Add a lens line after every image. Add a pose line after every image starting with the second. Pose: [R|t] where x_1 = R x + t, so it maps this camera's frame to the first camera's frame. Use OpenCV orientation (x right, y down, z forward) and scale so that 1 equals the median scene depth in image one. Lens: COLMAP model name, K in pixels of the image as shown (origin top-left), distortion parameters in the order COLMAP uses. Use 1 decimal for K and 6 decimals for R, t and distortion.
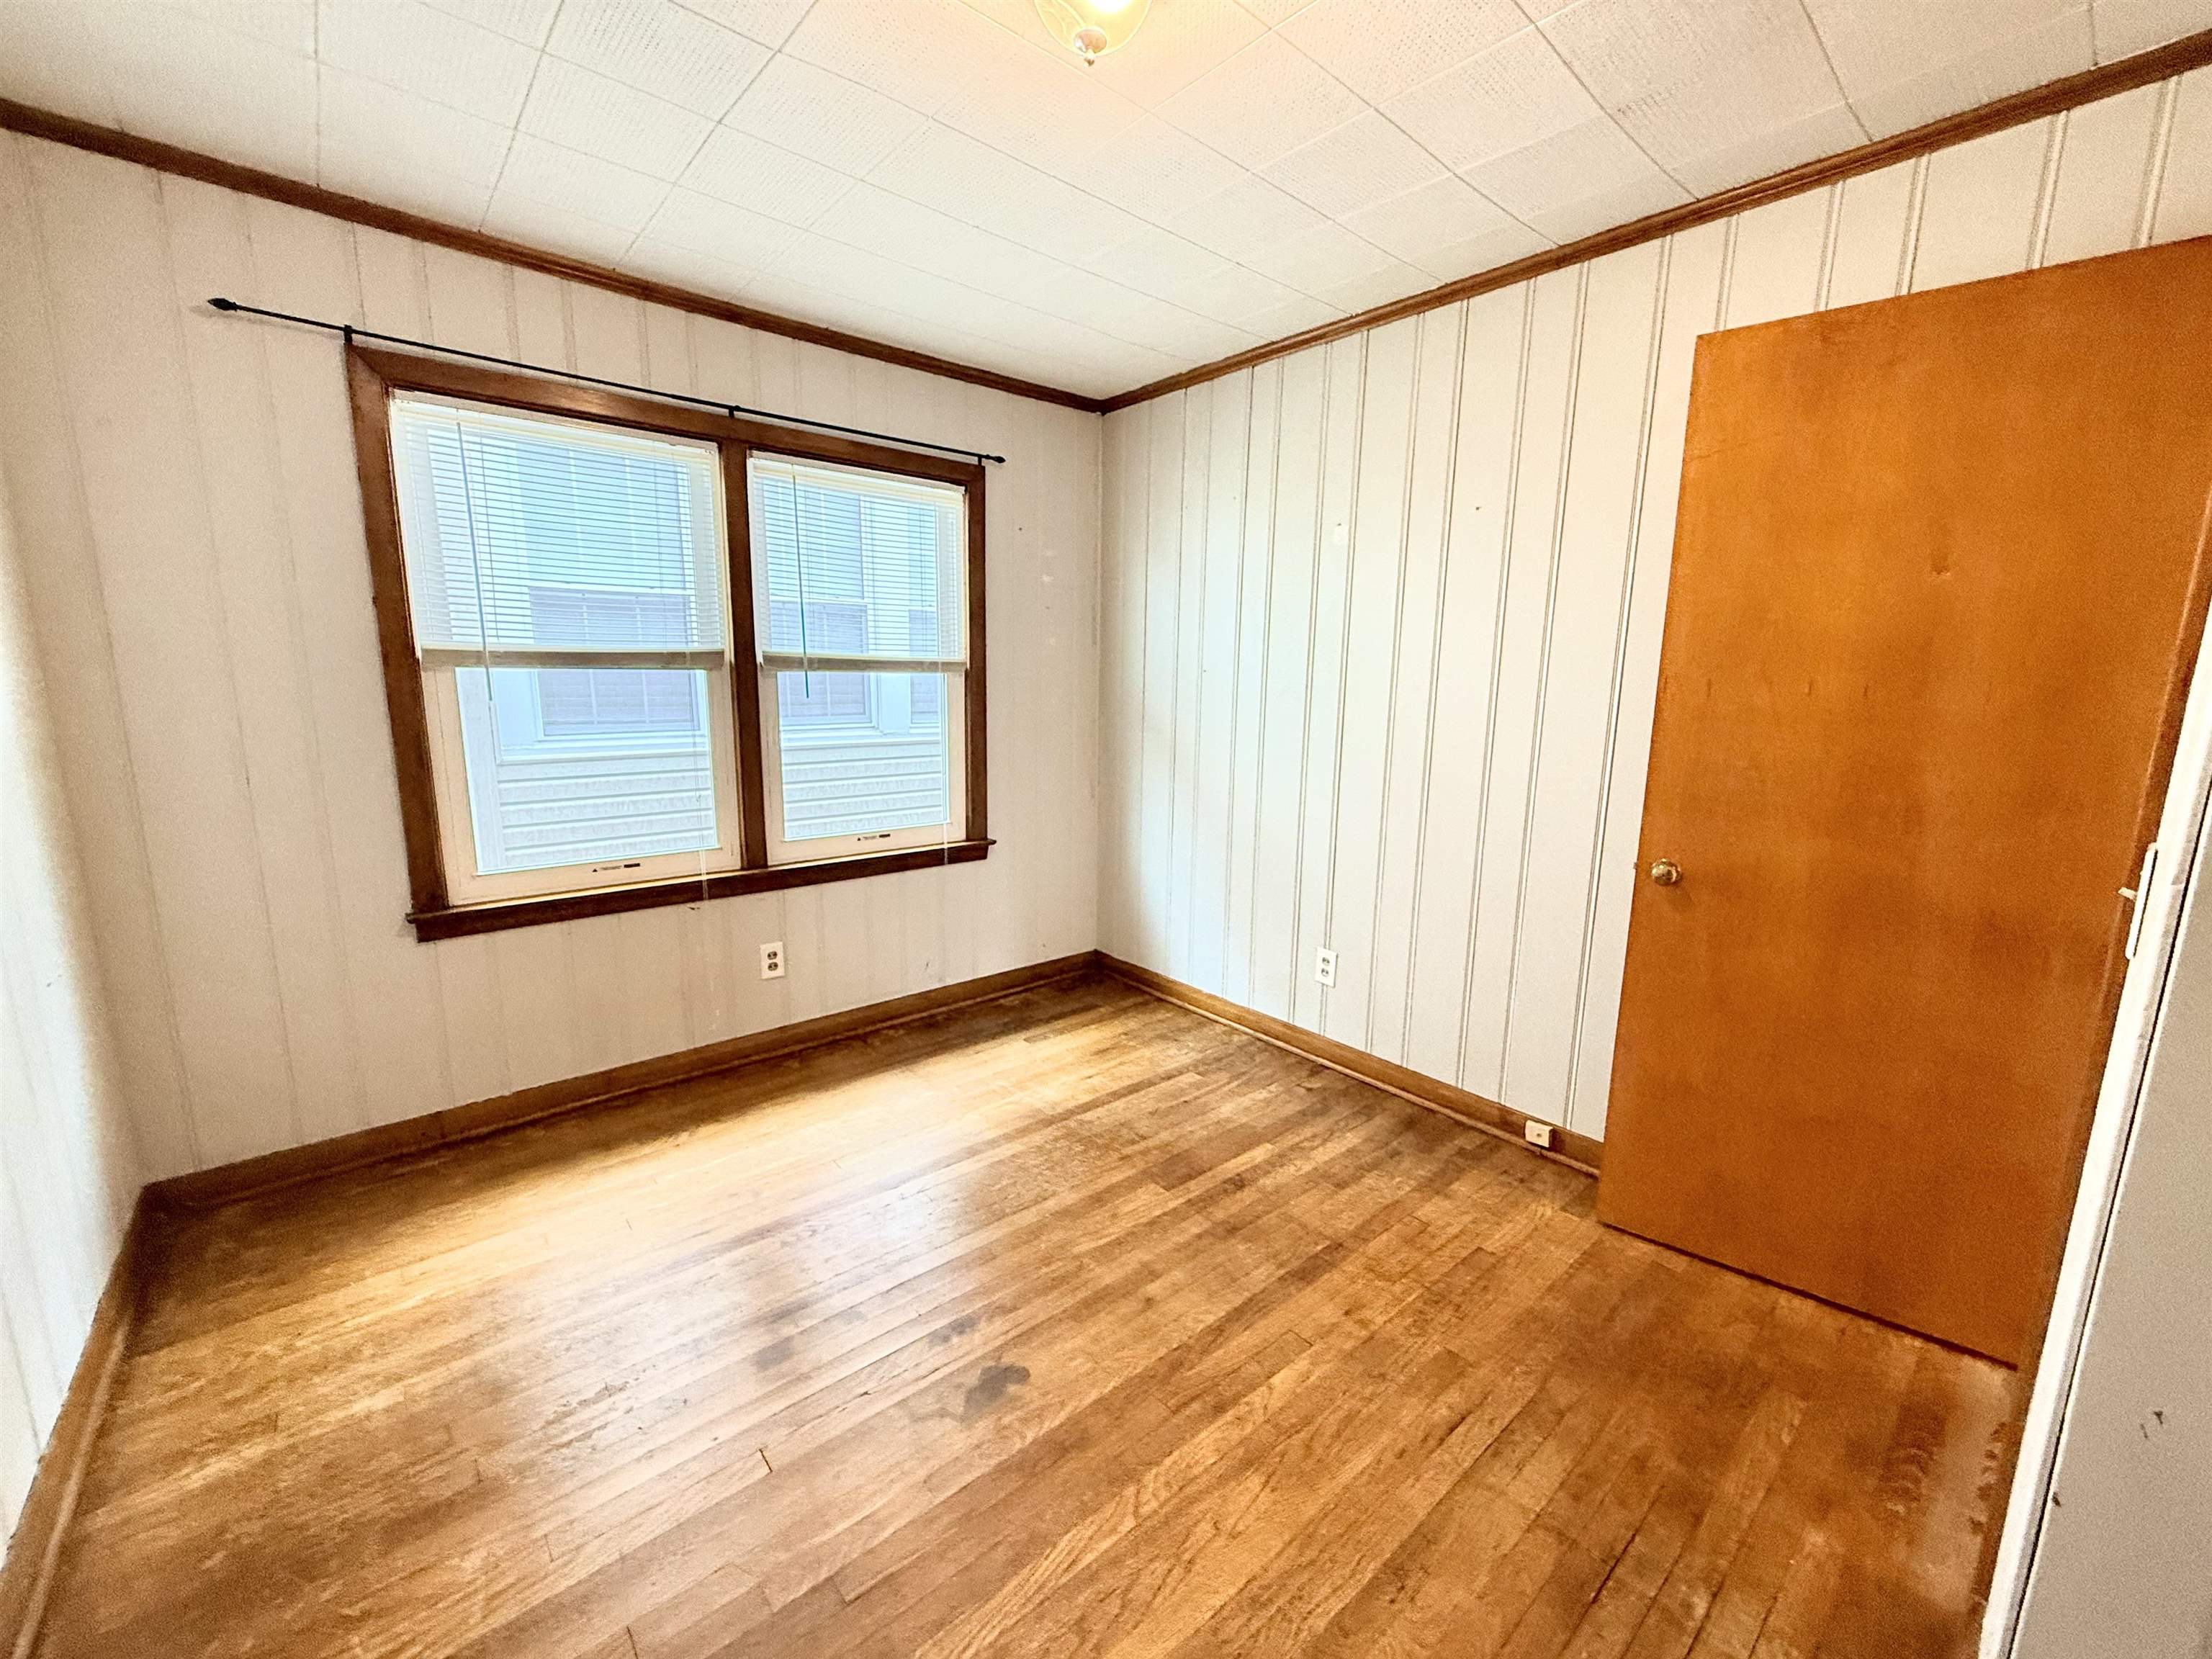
lens RADIAL K [[882.8, 0, 1107.3], [0, 882.8, 830.1], [0, 0, 1]] dist [-0.000054, 0.000398]
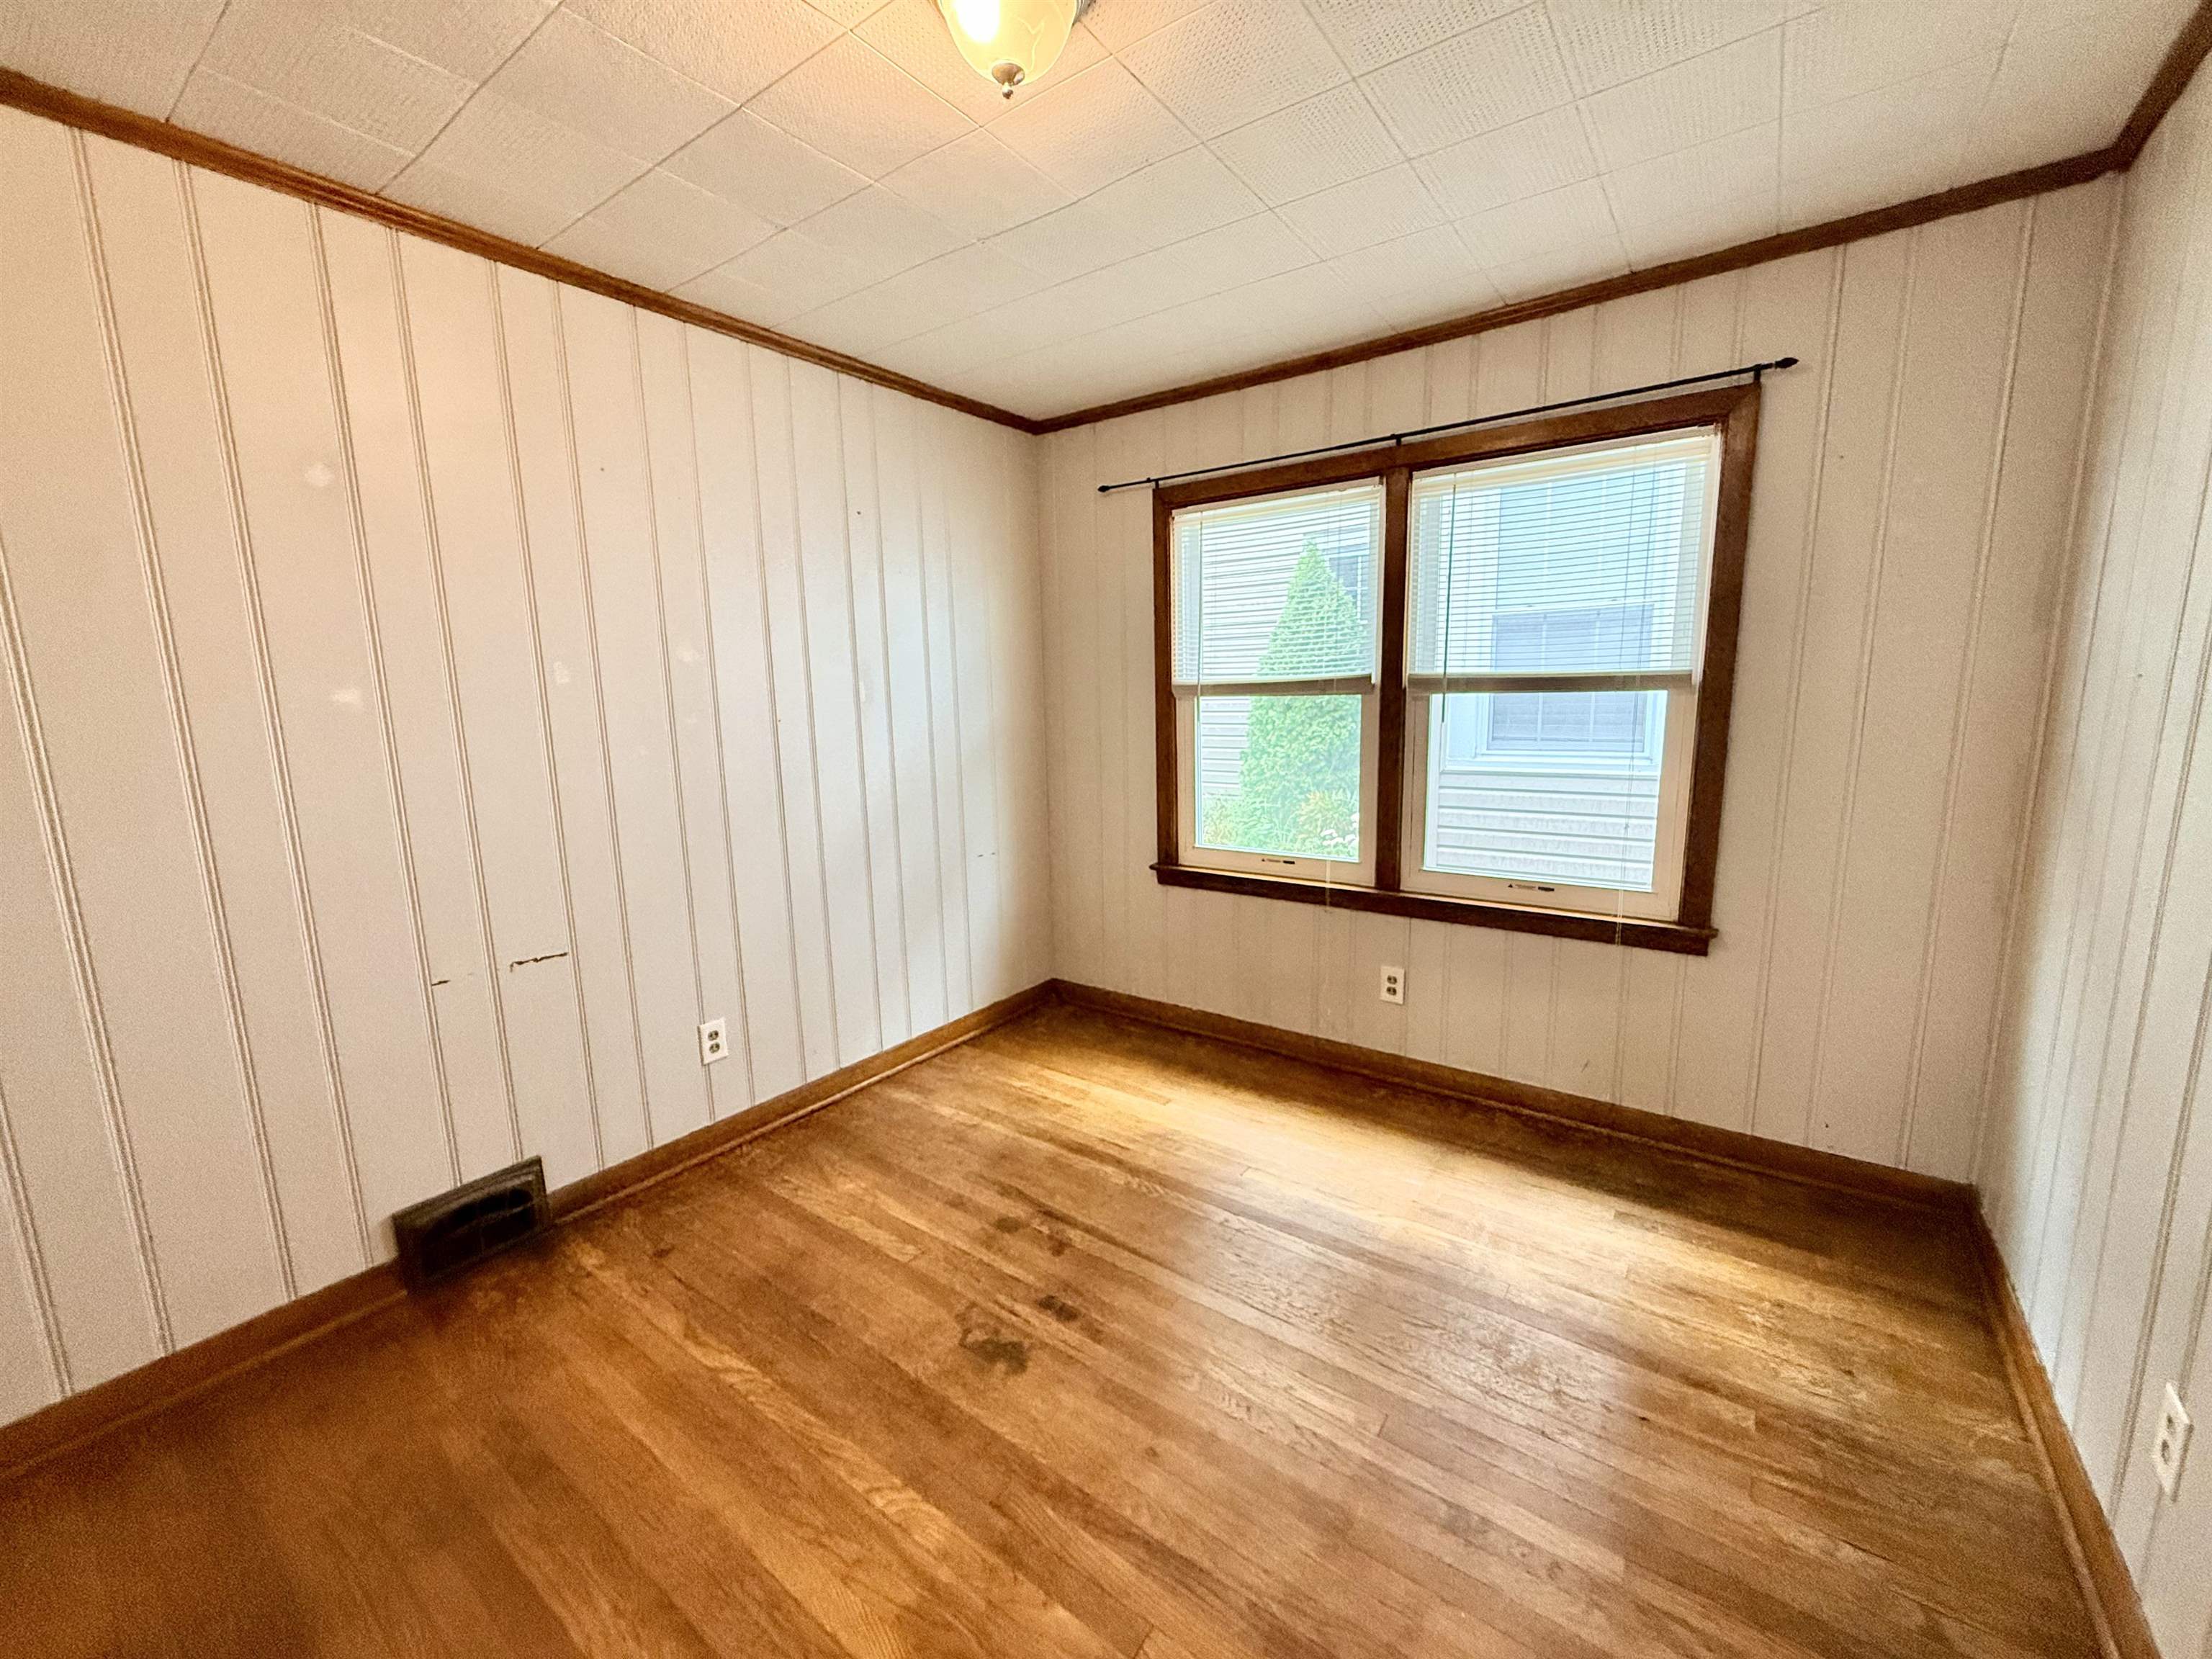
lens RADIAL K [[882.8, 0, 1107.3], [0, 882.8, 830.1], [0, 0, 1]] dist [-0.000054, 0.000398]
pose [[0.227848, 0.135540, -0.964217, 0.584362], [-0.145685, 0.983863, 0.103875, -0.097192], [0.962736, 0.116804, 0.243917, 0.524463]]
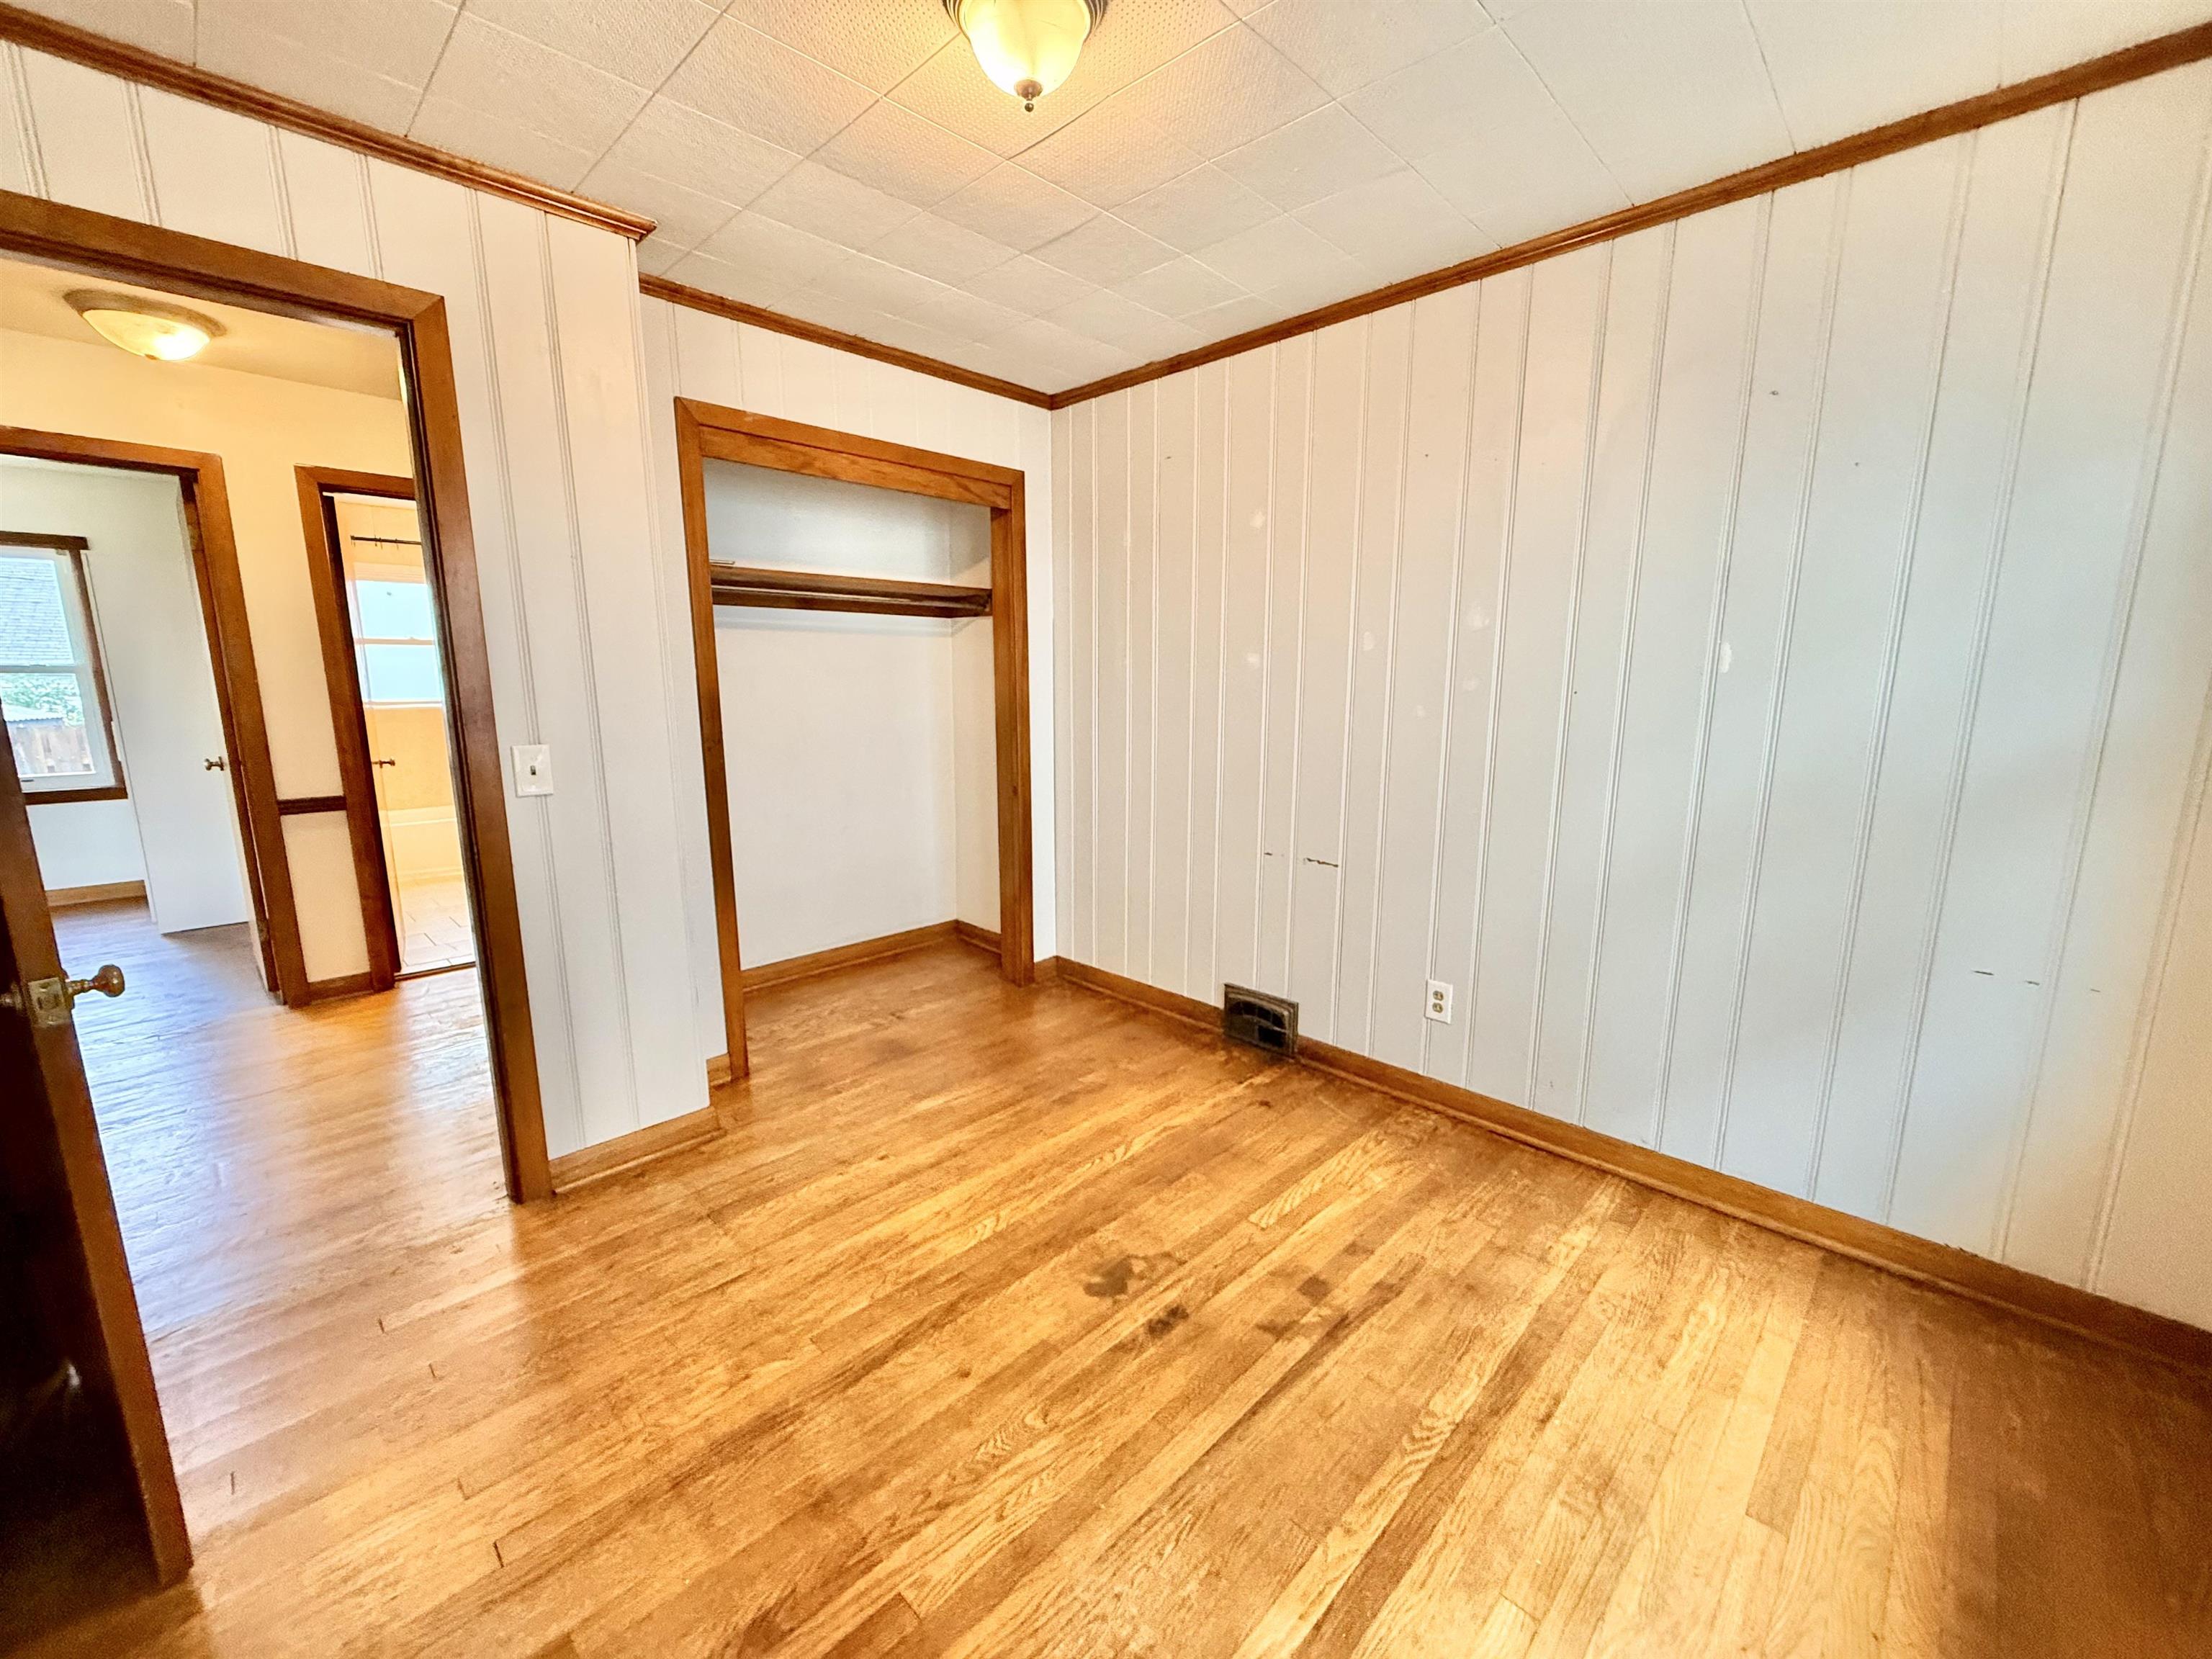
lens RADIAL K [[882.8, 0, 1107.3], [0, 882.8, 830.1], [0, 0, 1]] dist [-0.000054, 0.000398]
pose [[-0.996230, -0.000427, -0.086752, -0.012735], [-0.030154, 0.939343, 0.341652, -0.224762], [0.081344, 0.342980, -0.935814, 1.269011]]
